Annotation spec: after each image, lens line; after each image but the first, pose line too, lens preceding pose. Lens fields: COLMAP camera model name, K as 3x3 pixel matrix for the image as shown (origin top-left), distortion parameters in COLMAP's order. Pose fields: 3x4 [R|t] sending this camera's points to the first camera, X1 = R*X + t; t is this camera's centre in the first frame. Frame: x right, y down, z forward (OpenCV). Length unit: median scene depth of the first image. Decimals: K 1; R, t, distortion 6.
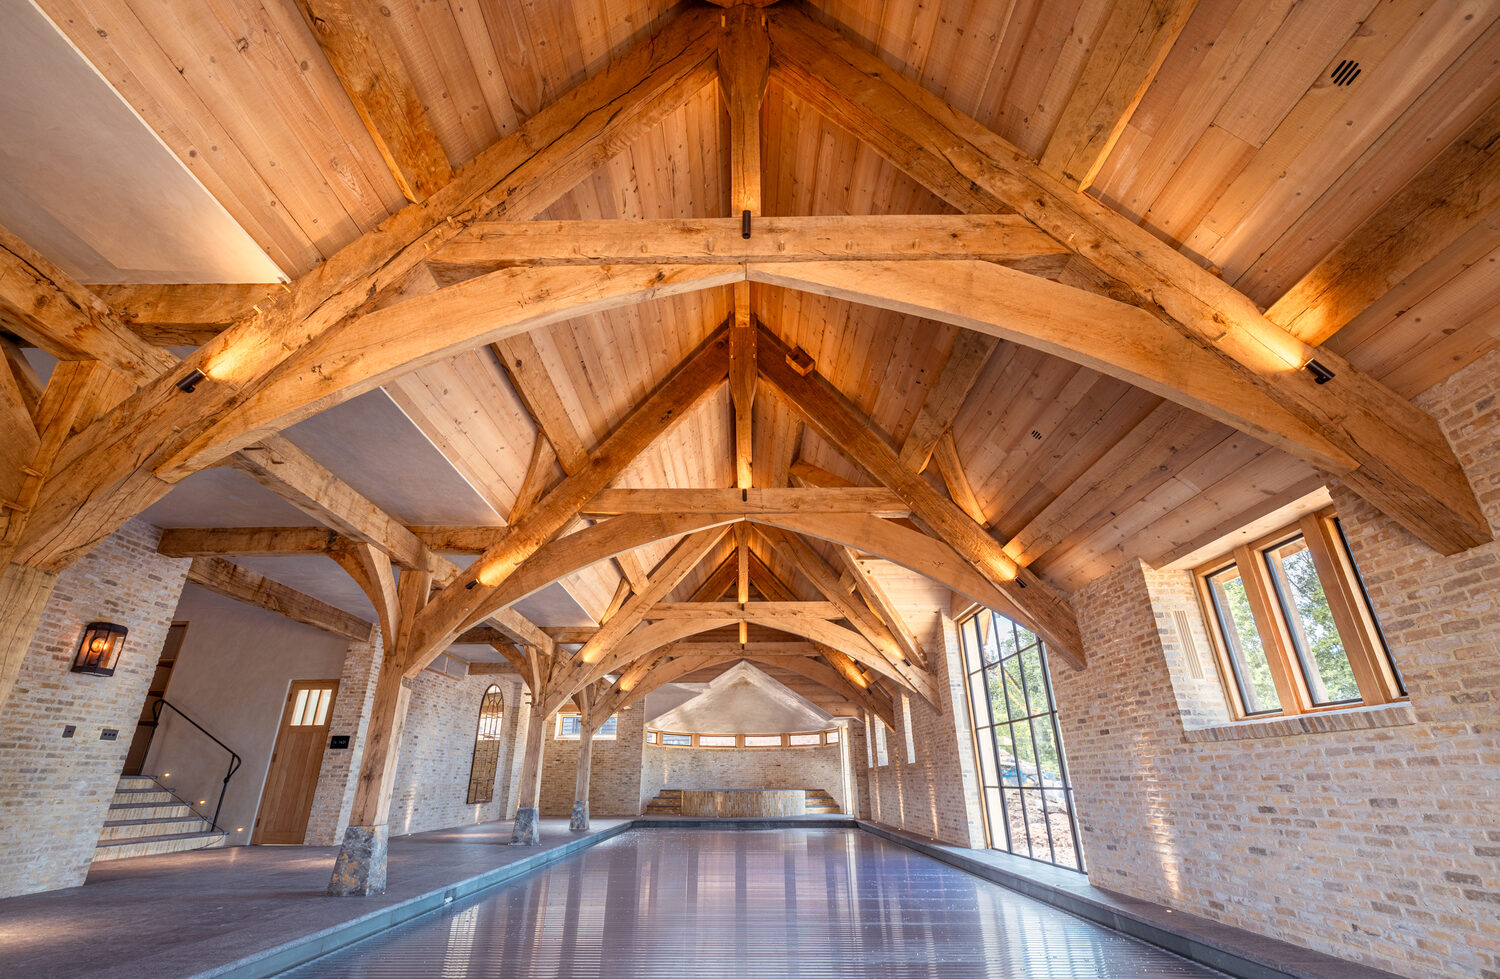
lens RADIAL K [[642.6, 0, 731.3], [0, 642.6, 512.2], [0, 0, 1]] dist [0.000548, 0.000081]
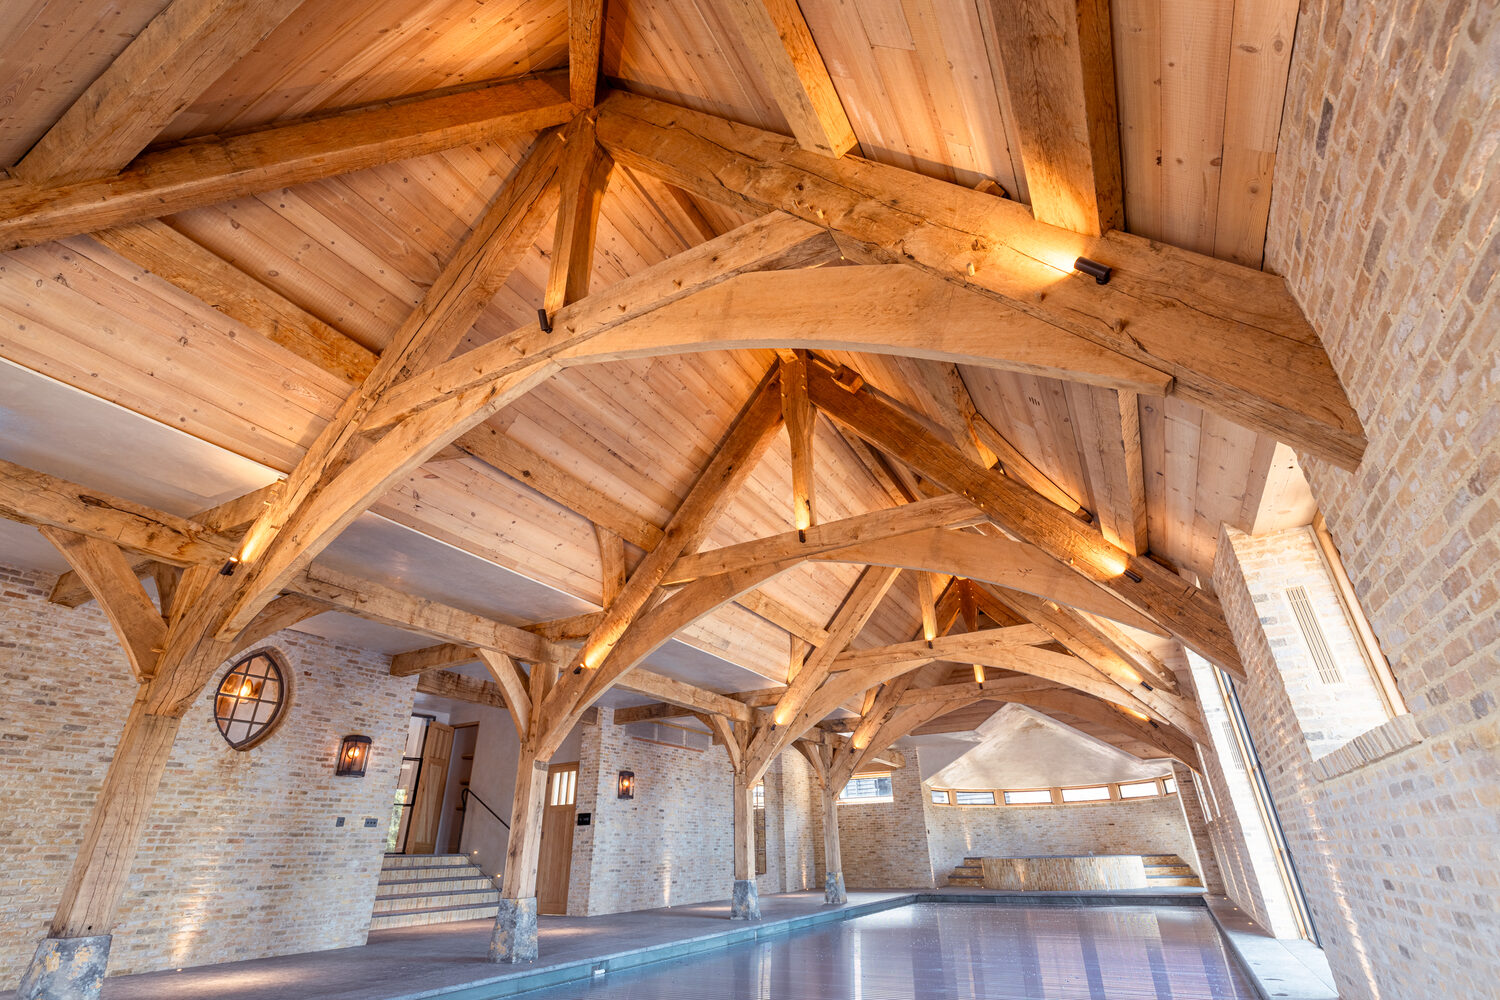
lens RADIAL K [[683.5, 0, 750.0], [0, 683.5, 500.0], [0, 0, 1]] dist [0.000961, 0.000379]
pose [[0.884924, -0.227911, -0.406160, 0.377652], [0.197100, 0.973404, -0.116778, 0.023945], [0.421972, 0.023285, 0.906310, 0.058403]]
